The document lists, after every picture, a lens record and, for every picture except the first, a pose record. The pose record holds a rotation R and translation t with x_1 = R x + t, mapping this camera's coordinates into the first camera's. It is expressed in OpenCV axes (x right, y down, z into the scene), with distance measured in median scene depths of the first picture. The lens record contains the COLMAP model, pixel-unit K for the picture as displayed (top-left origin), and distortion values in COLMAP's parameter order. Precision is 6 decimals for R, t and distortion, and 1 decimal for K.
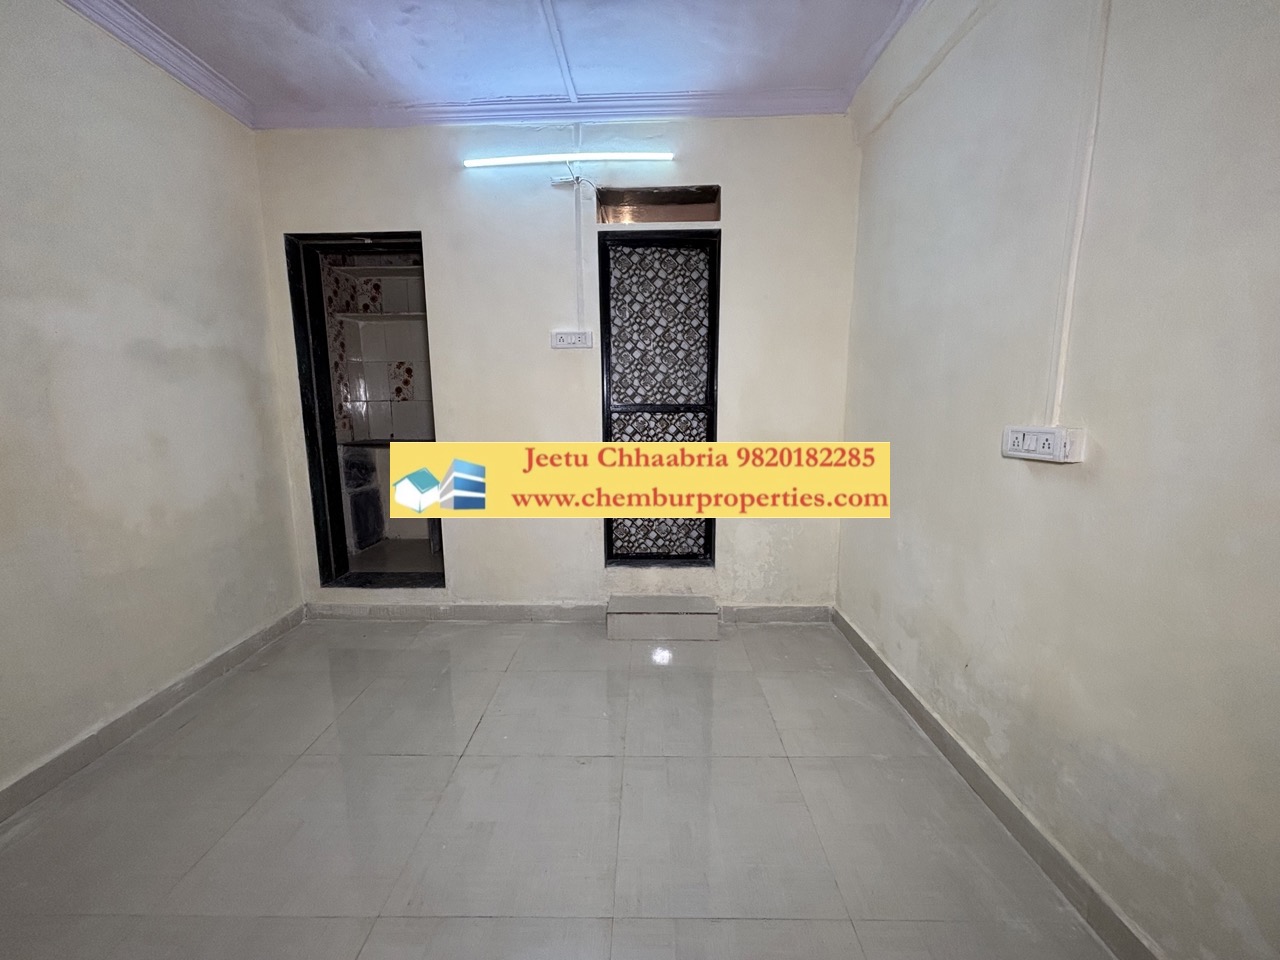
lens RADIAL K [[510.3, 0, 639.2], [0, 510.3, 479.2], [0, 0, 1]] dist [0.002379, 0.000254]
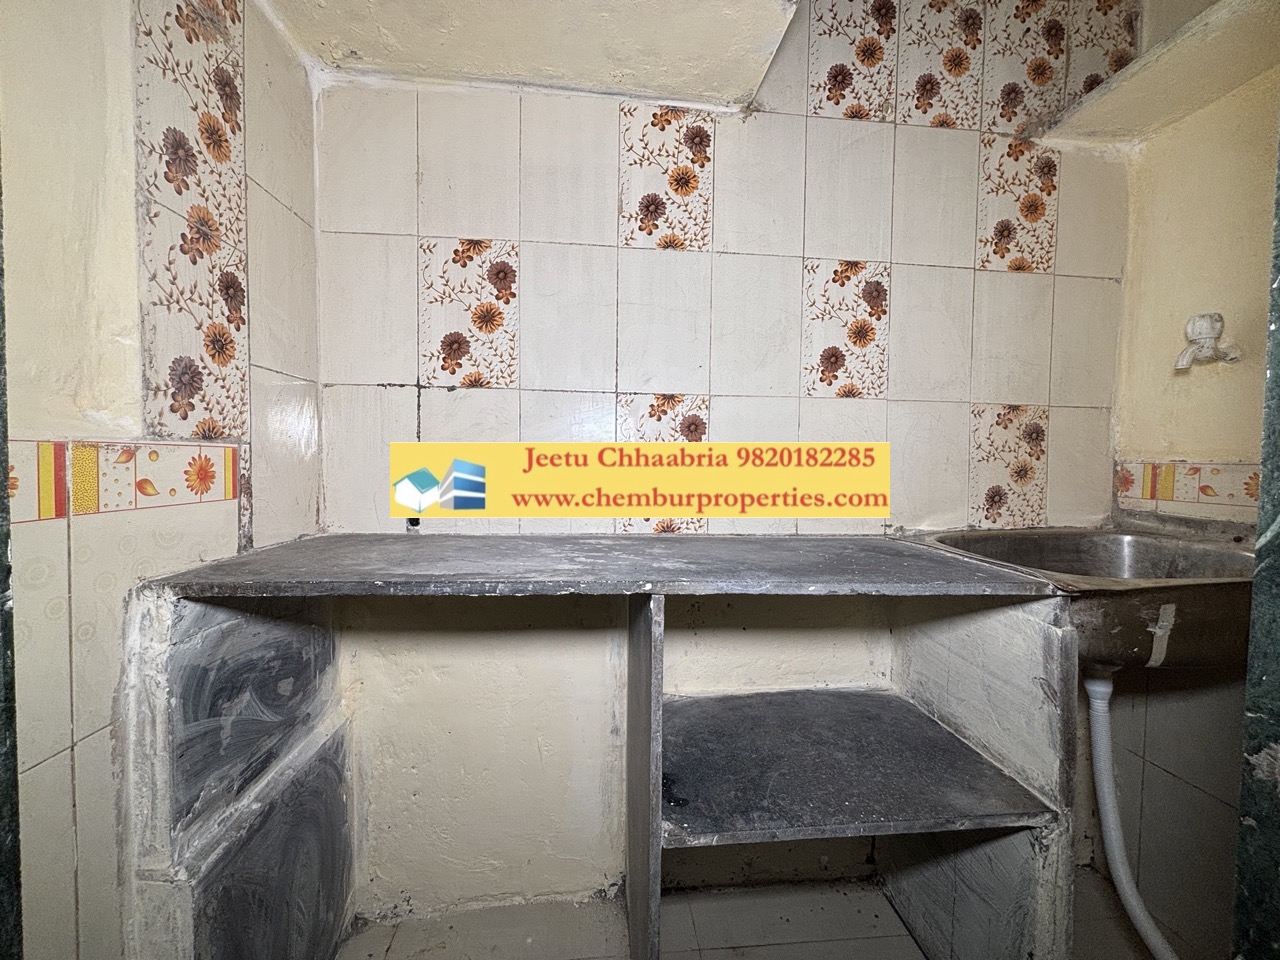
lens RADIAL K [[510.3, 0, 637.5], [0, 510.3, 479.6], [0, 0, 1]] dist [0.002379, 0.000254]
pose [[0.991166, 0.014815, 0.131799, -0.428455], [0.000281, 0.993505, -0.113787, -0.079836], [-0.132628, 0.112819, 0.984724, 0.767675]]
